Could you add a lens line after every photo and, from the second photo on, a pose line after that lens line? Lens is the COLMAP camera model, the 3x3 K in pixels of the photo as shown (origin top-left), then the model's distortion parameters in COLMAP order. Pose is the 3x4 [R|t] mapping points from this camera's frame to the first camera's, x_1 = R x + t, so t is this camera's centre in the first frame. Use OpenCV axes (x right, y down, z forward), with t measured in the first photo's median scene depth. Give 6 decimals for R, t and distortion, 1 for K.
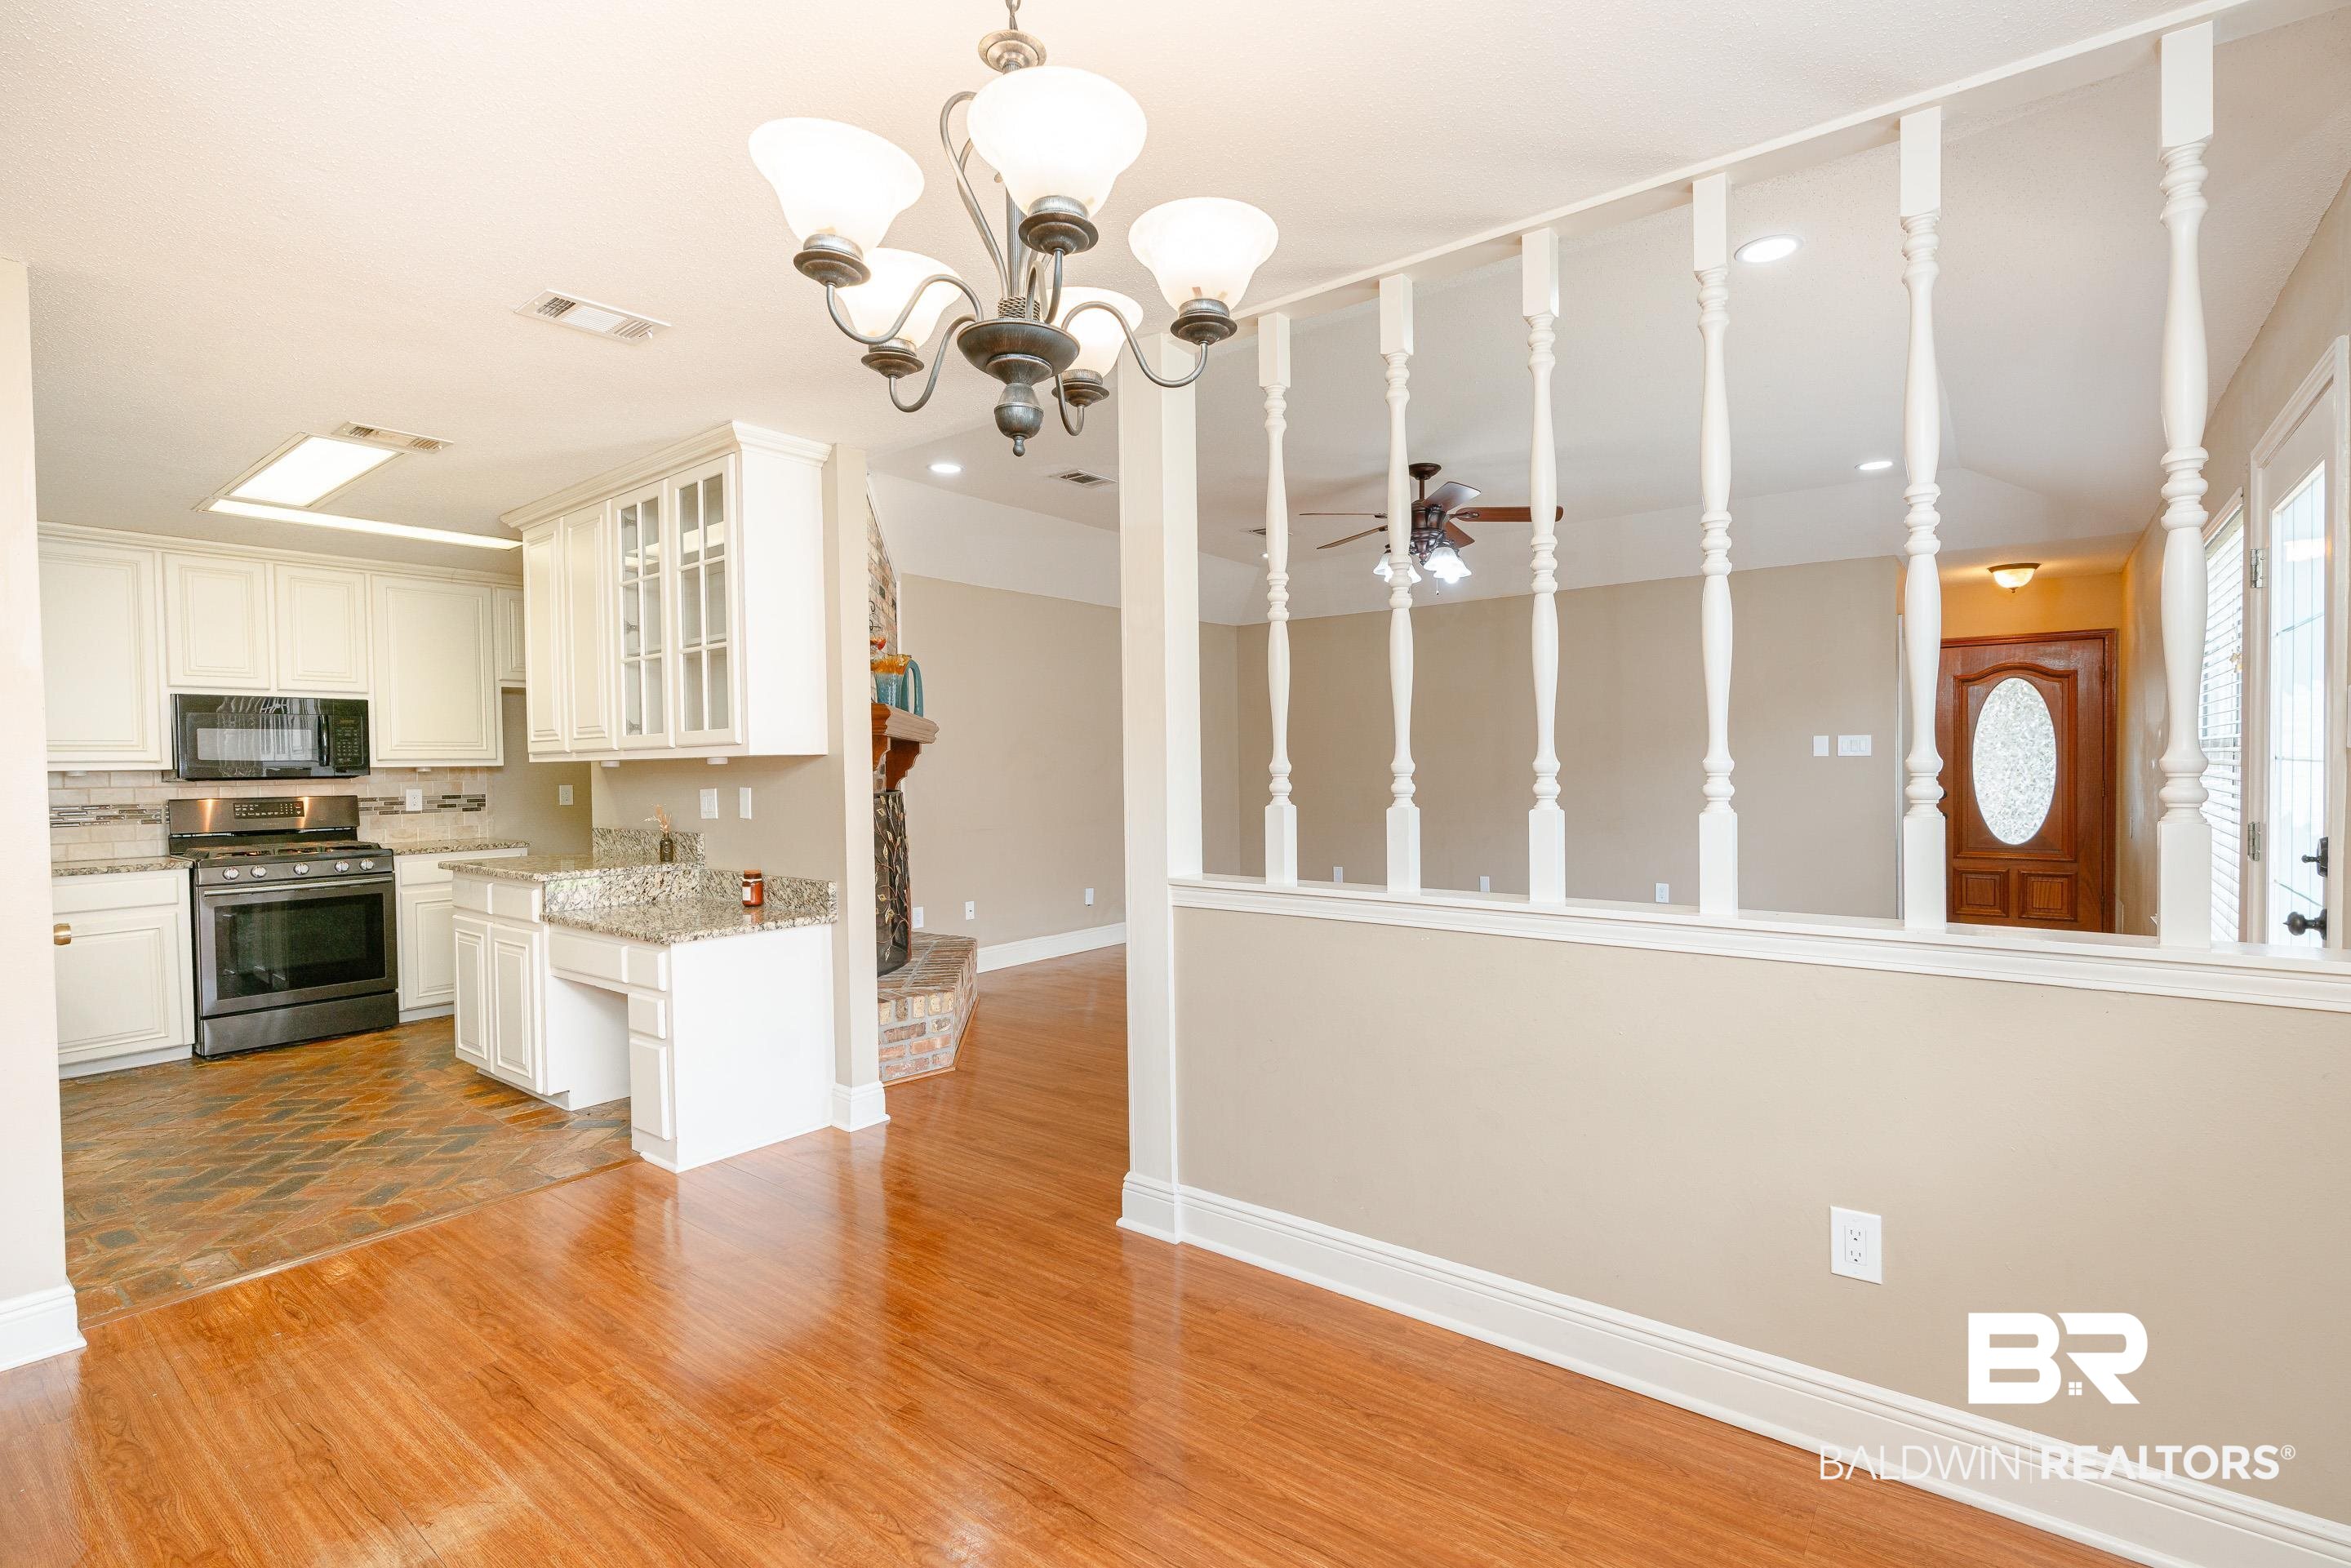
lens RADIAL K [[1079.0, 0, 1175.5], [0, 1079.0, 784.0], [0, 0, 1]] dist [-0.002354, 0.000418]
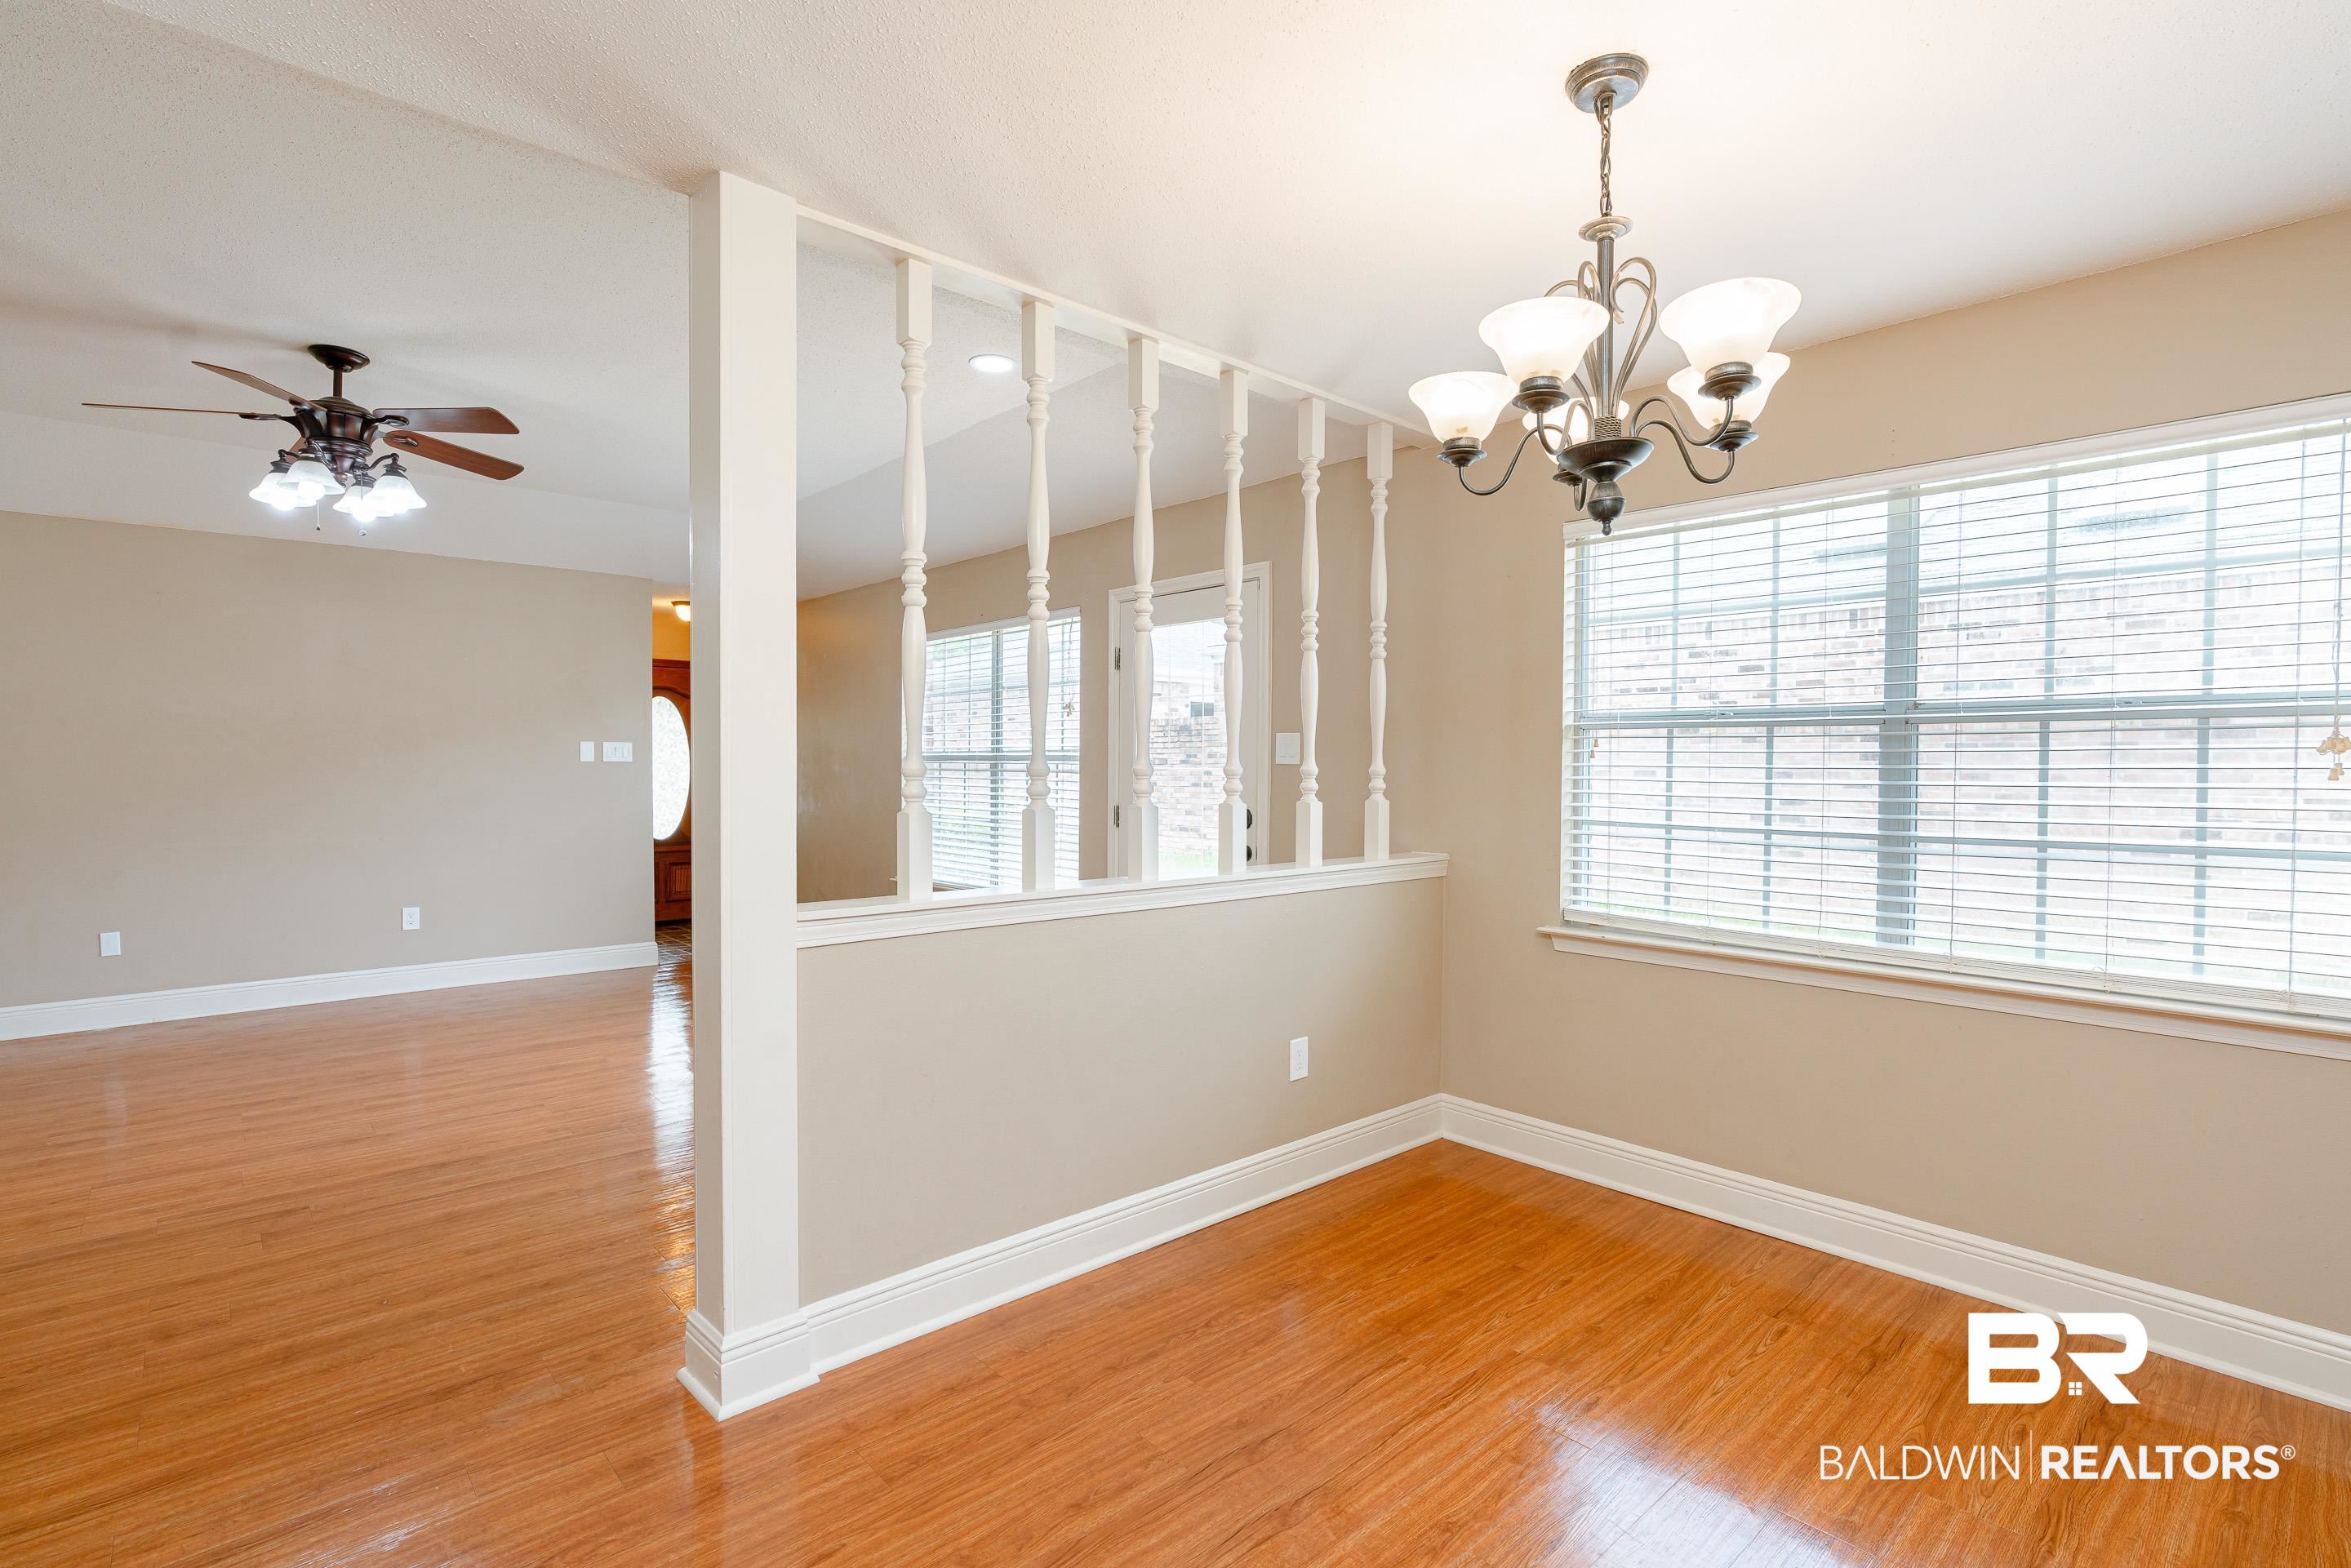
lens RADIAL K [[1101.7, 0, 1177.0], [0, 1101.7, 781.7], [0, 0, 1]] dist [-0.003914, 0.004535]
pose [[0.171257, -0.003548, 0.985220, -0.608877], [0.011653, 0.999931, 0.001575, -0.003293], [-0.985157, 0.011211, 0.171287, 0.500668]]
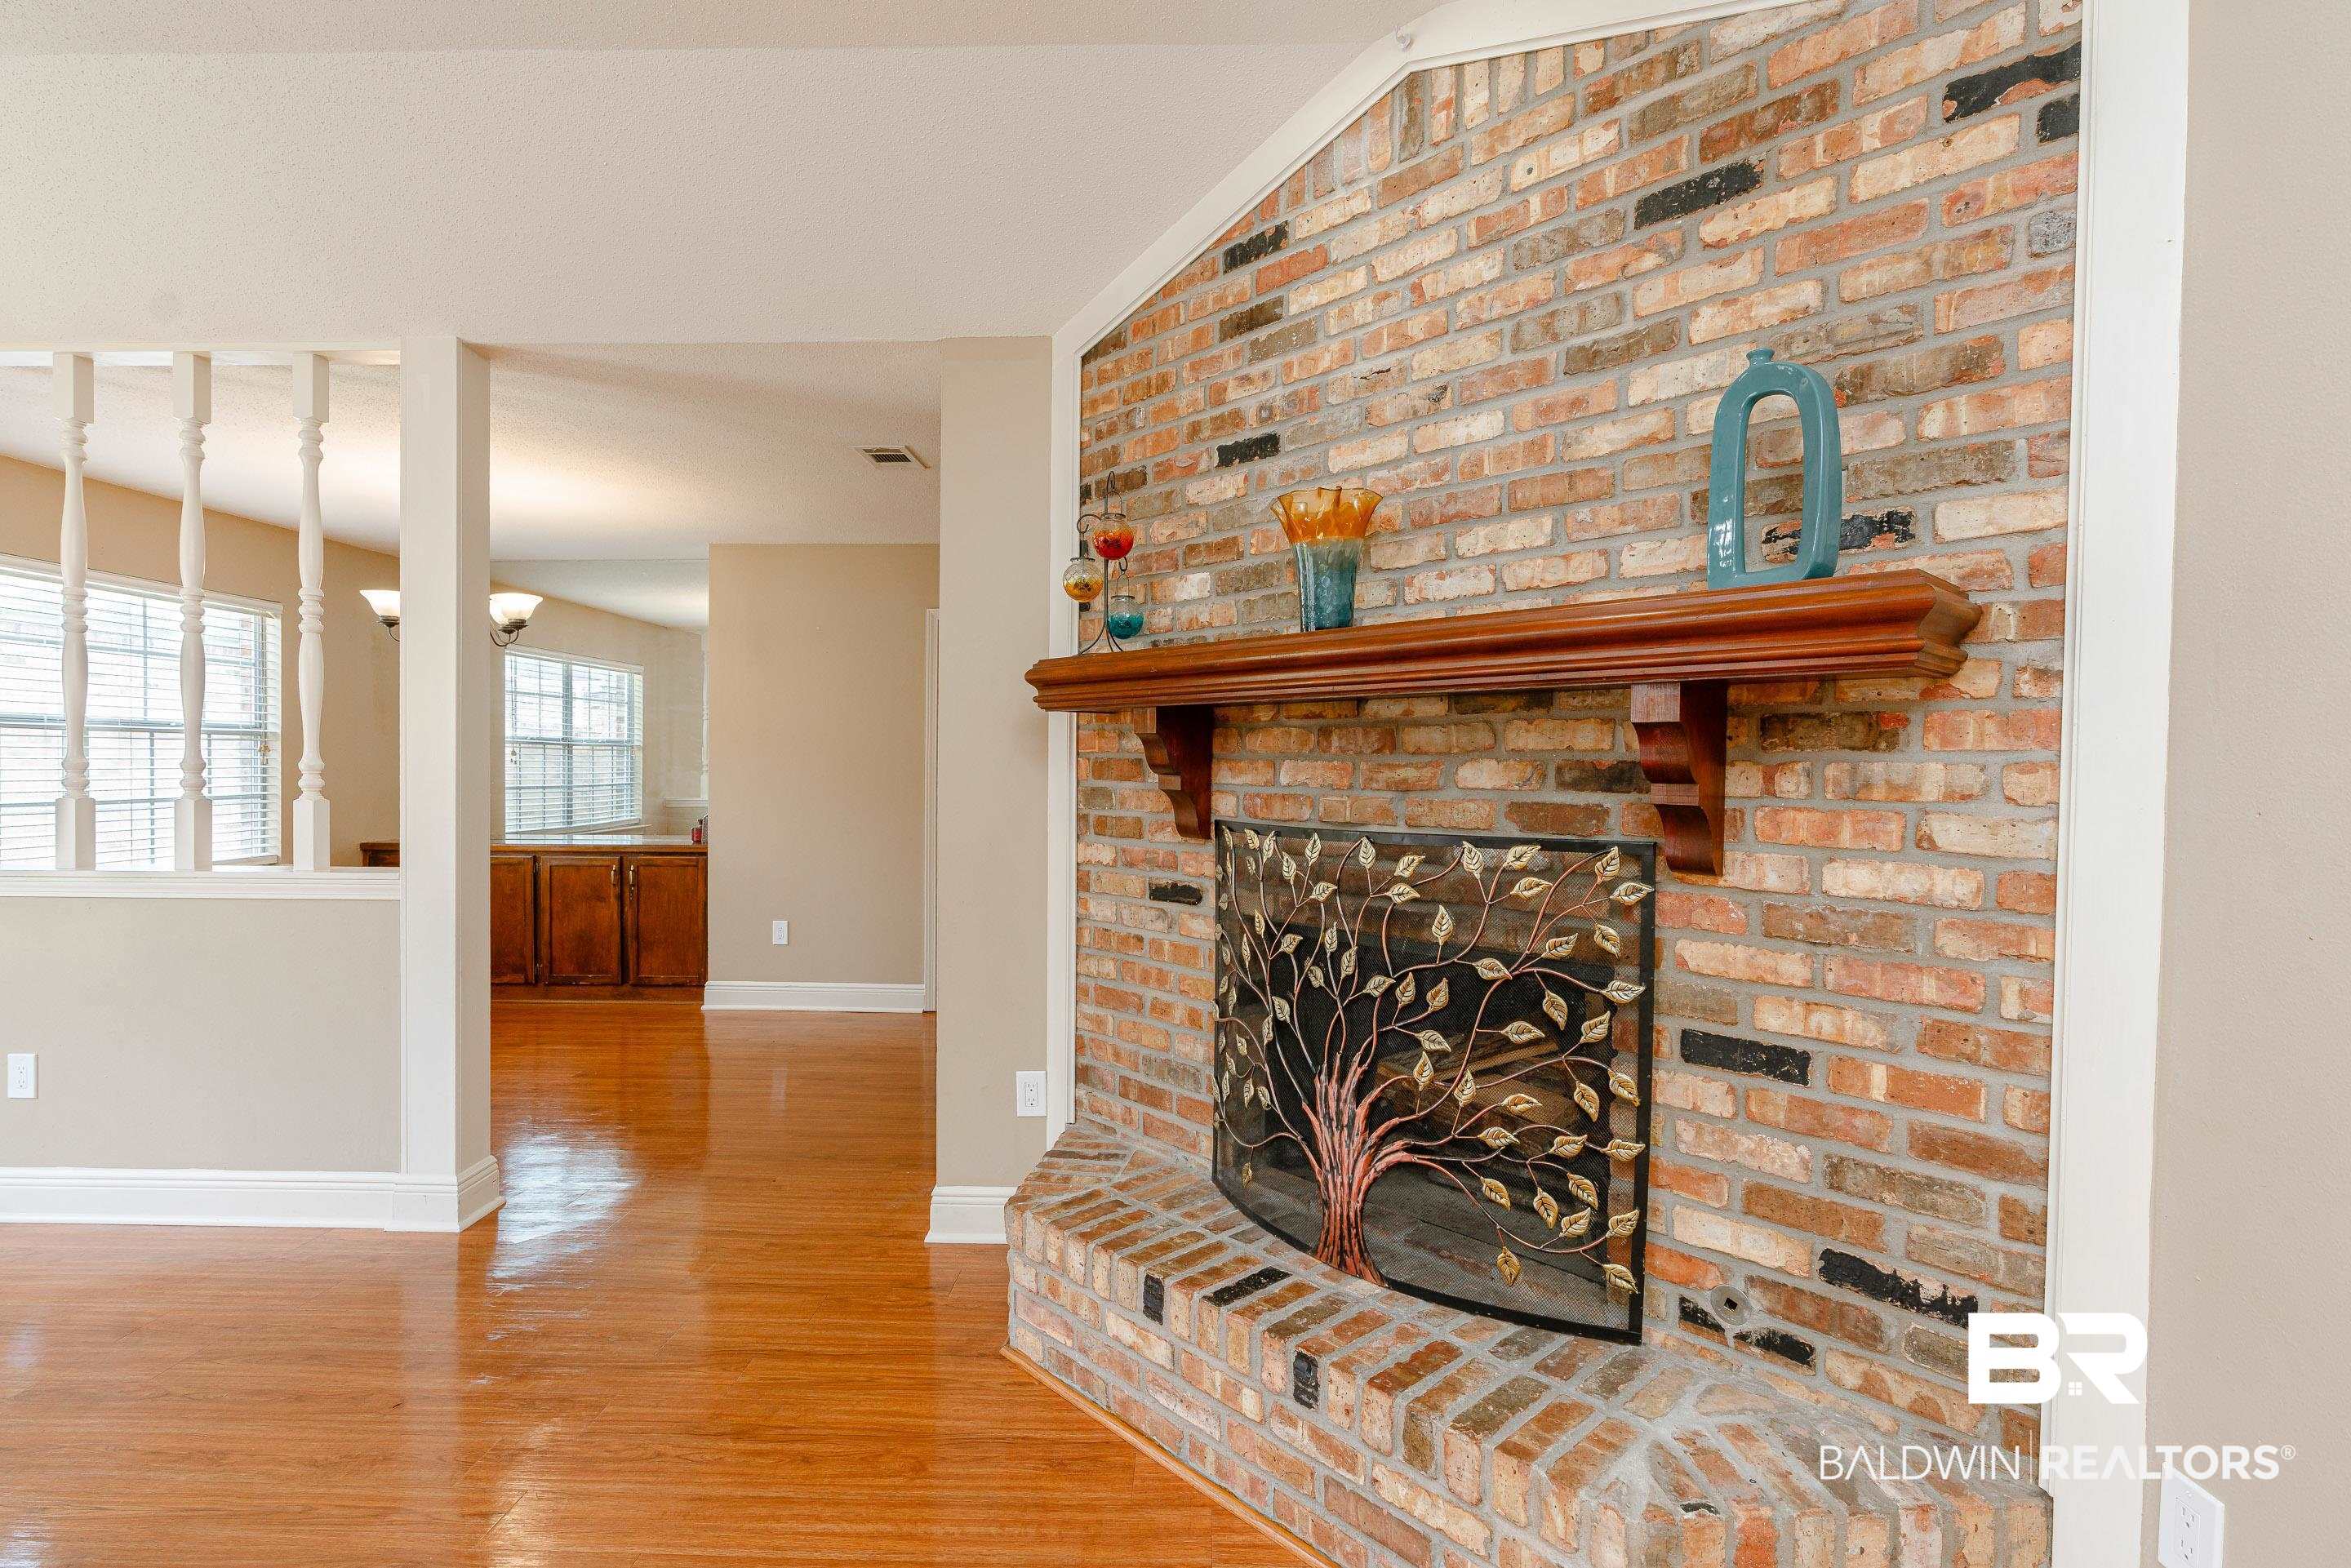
lens RADIAL K [[1127.5, 0, 1196.9], [0, 1127.5, 787.8], [0, 0, 1]] dist [-0.014696, 0.002129]
pose [[-0.799206, 0.018767, -0.600764, 0.044183], [-0.007968, 0.999094, 0.041810, -0.036929], [0.601004, 0.038202, -0.798333, 1.954161]]
